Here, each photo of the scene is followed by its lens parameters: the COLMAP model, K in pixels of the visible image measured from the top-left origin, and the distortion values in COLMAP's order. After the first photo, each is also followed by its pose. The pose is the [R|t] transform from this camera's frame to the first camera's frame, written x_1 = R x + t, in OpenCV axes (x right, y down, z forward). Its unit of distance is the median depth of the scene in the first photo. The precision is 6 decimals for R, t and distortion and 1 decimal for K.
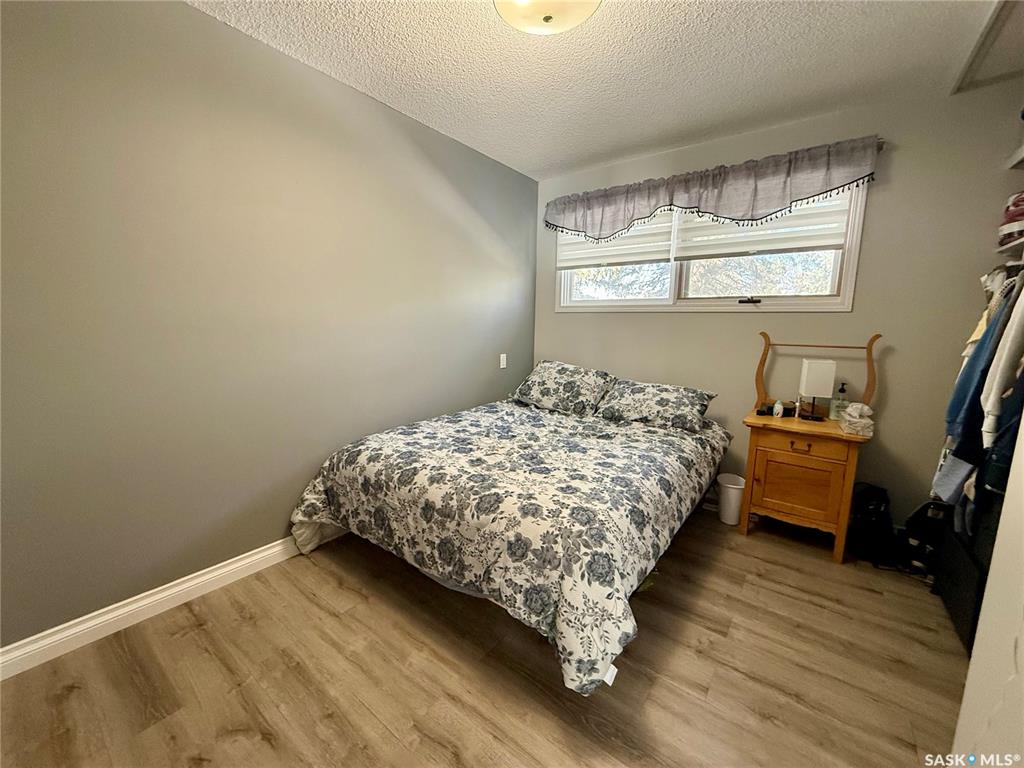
lens RADIAL K [[410.0, 0, 507.8], [0, 410.0, 384.8], [0, 0, 1]] dist [0.000432, 0.000249]
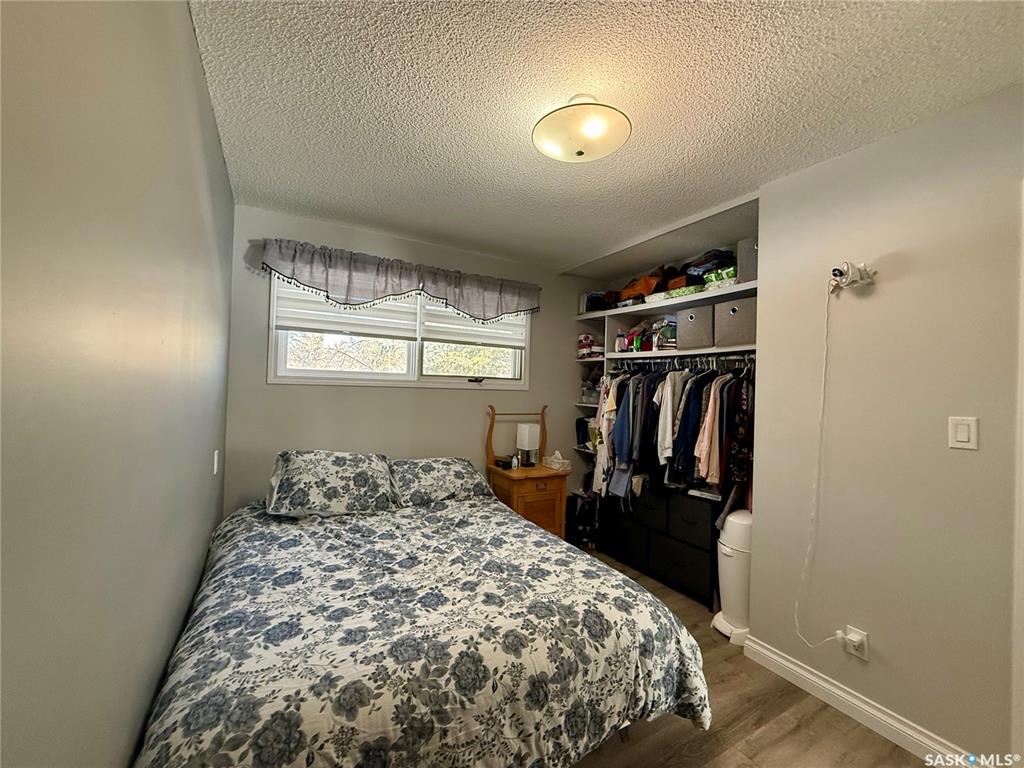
lens RADIAL K [[407.6, 0, 512.6], [0, 407.6, 384.1], [0, 0, 1]] dist [0.000783, 0.000115]
pose [[0.383457, 0.005961, 0.923540, -0.594764], [0.116068, 0.991740, -0.054593, -0.128079], [-0.916236, 0.128128, 0.379597, 0.483073]]
